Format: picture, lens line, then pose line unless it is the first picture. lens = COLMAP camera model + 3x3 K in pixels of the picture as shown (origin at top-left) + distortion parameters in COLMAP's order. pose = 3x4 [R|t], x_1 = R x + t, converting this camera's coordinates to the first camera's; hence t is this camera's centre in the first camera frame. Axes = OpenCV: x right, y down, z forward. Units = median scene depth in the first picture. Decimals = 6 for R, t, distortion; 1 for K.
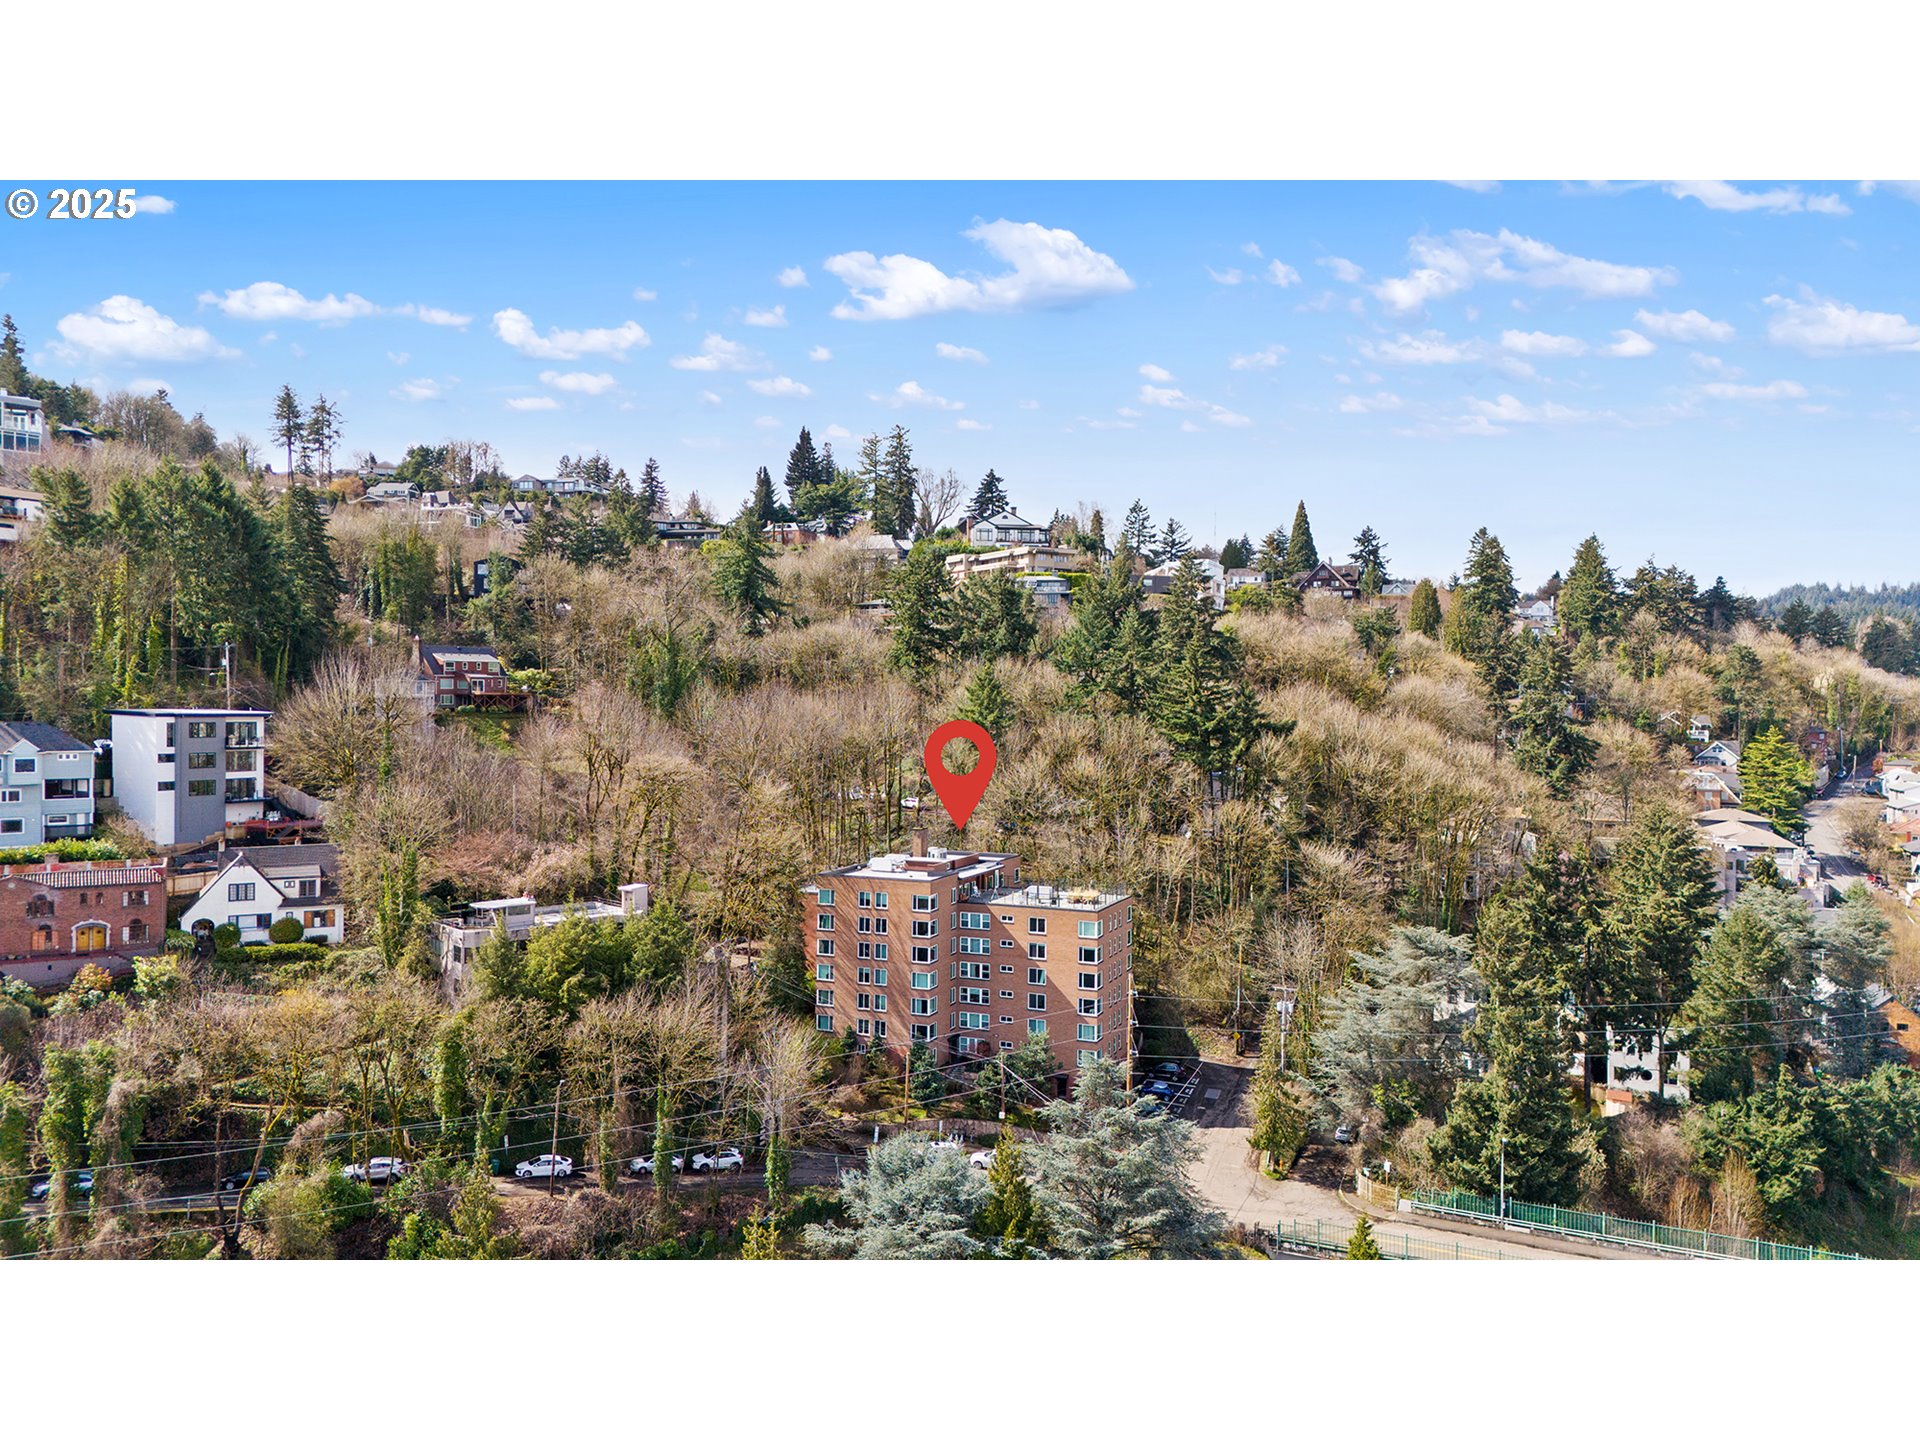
lens RADIAL K [[1408.0, 0, 960.0], [0, 1408.0, 795.7], [0, 0, 1]] dist [0.083115, -0.079987]
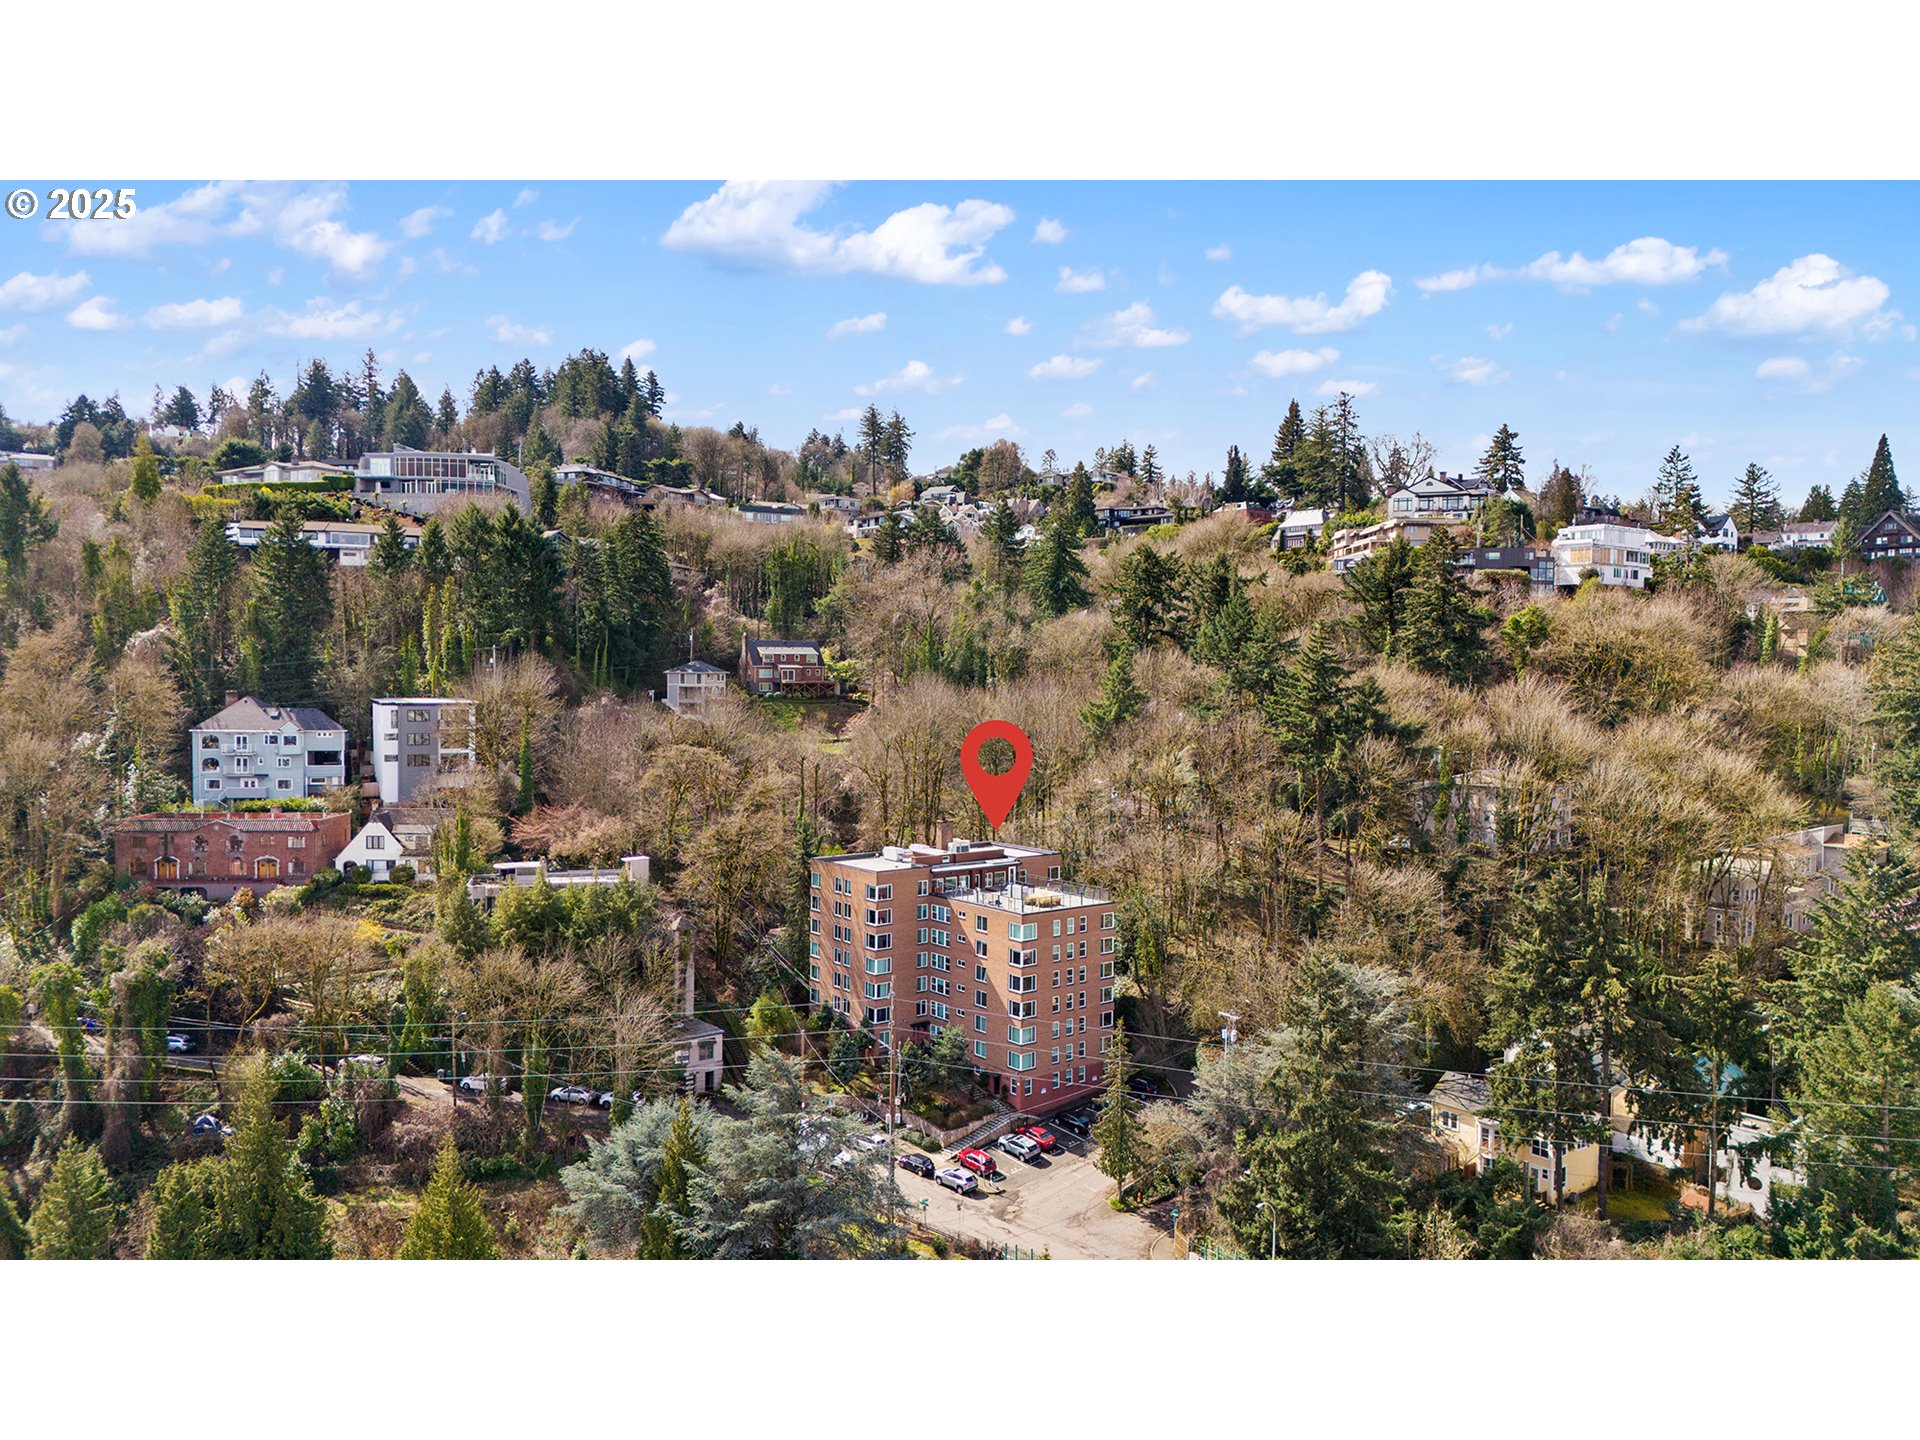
lens RADIAL K [[1408.0, 0, 960.0], [0, 1408.0, 795.7], [0, 0, 1]] dist [0.083115, -0.079987]
pose [[0.872182, 0.045210, -0.487088, 0.532002], [-0.035476, 0.998944, 0.029196, -0.028517], [0.487893, -0.008184, 0.872865, 0.112606]]
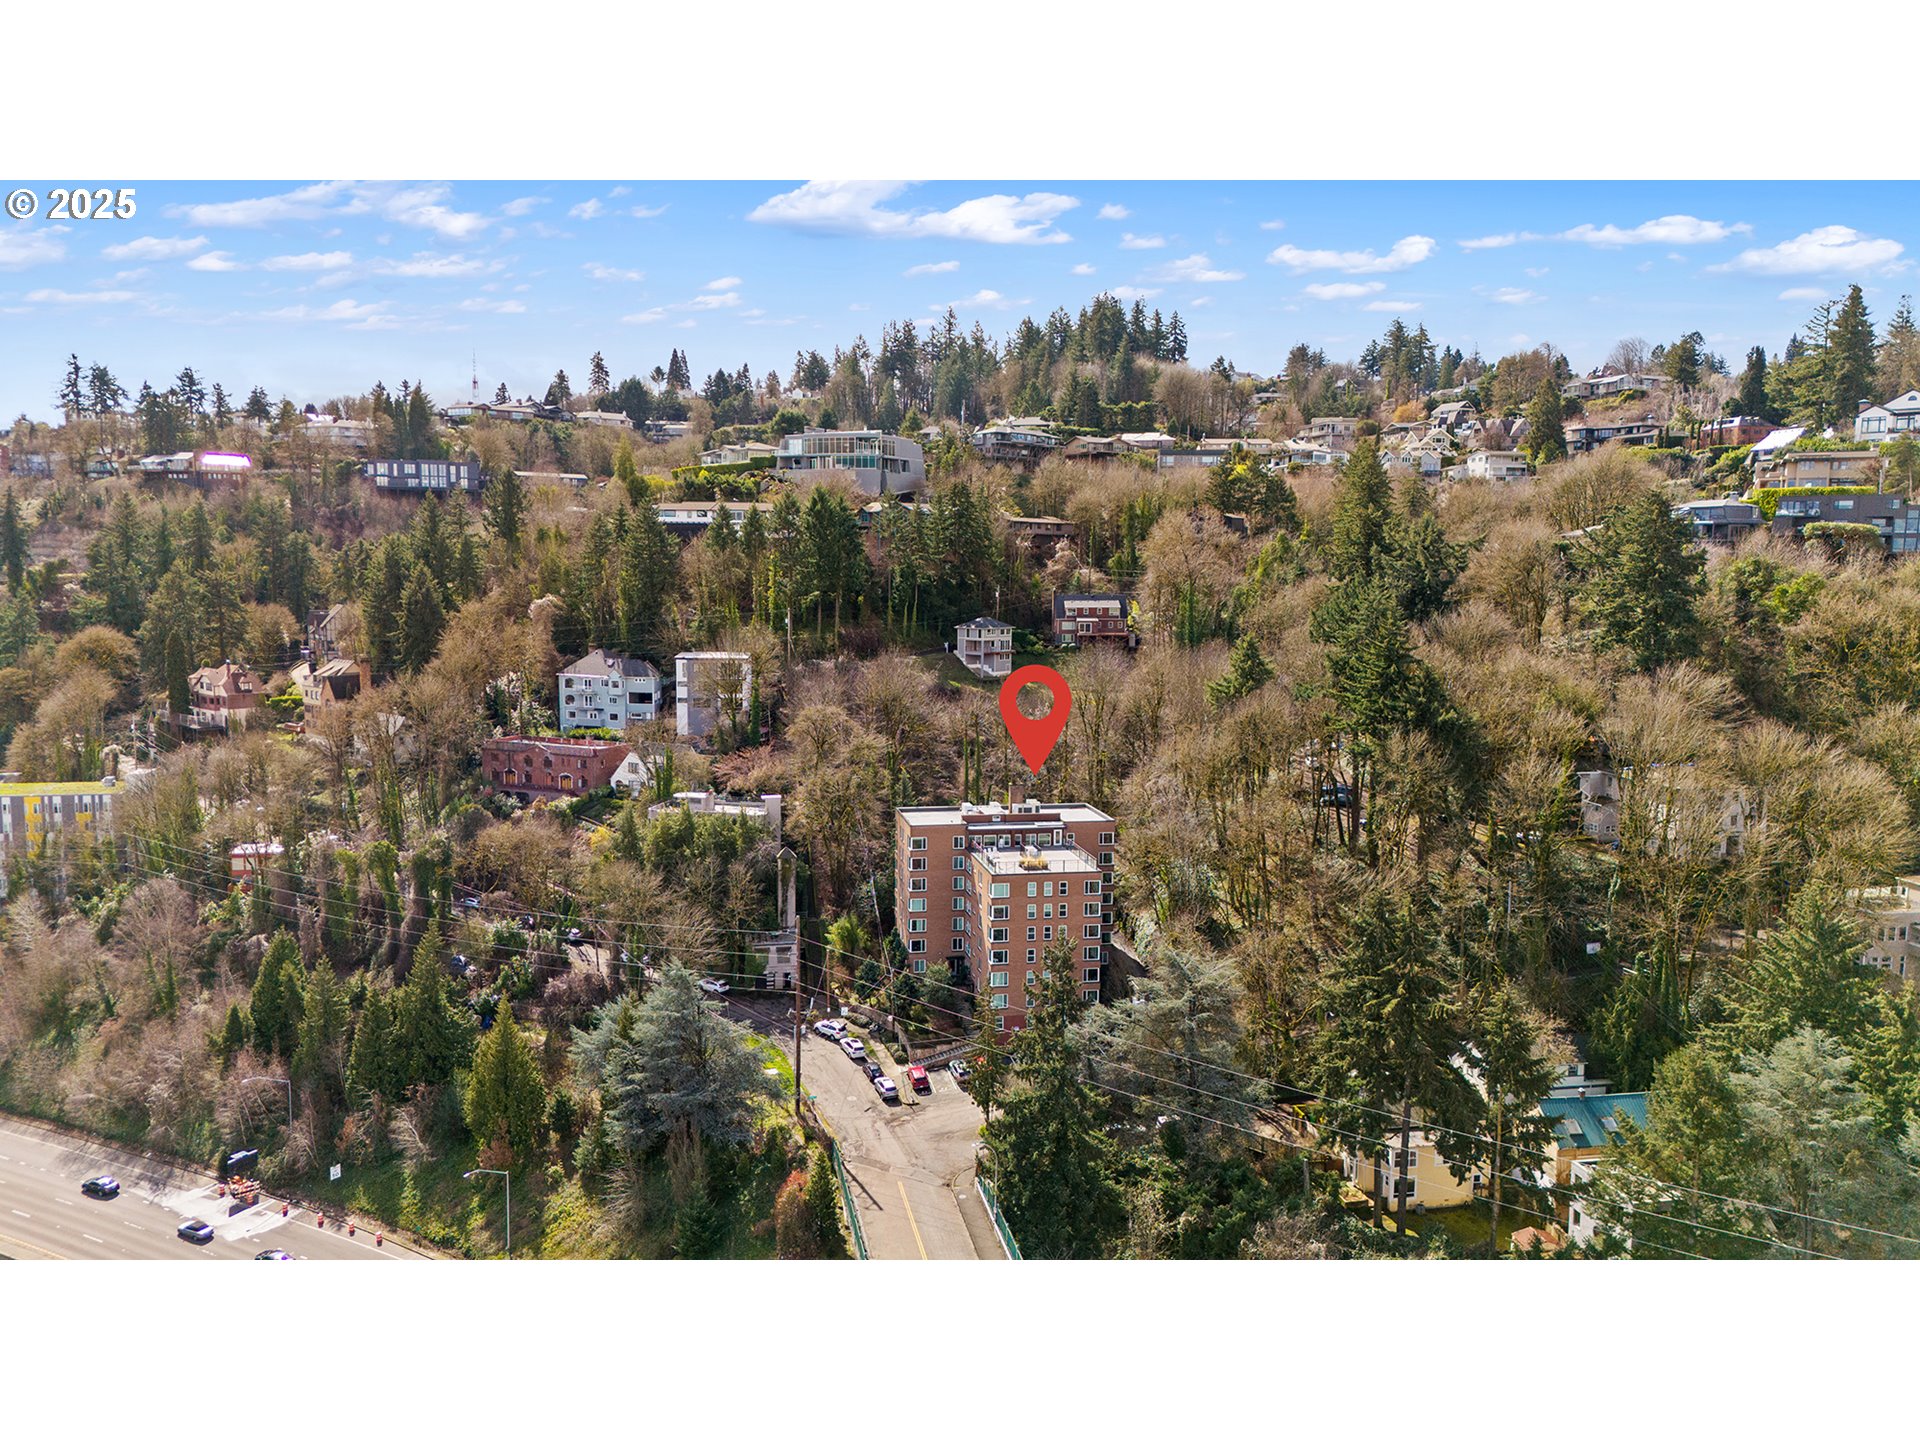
lens RADIAL K [[1408.0, 0, 960.0], [0, 1408.0, 795.7], [0, 0, 1]] dist [0.083115, -0.079987]
pose [[0.542740, 0.135953, -0.828825, 1.009325], [-0.061765, 0.990601, 0.122043, -0.117697], [0.837627, -0.015045, 0.546036, 0.357663]]
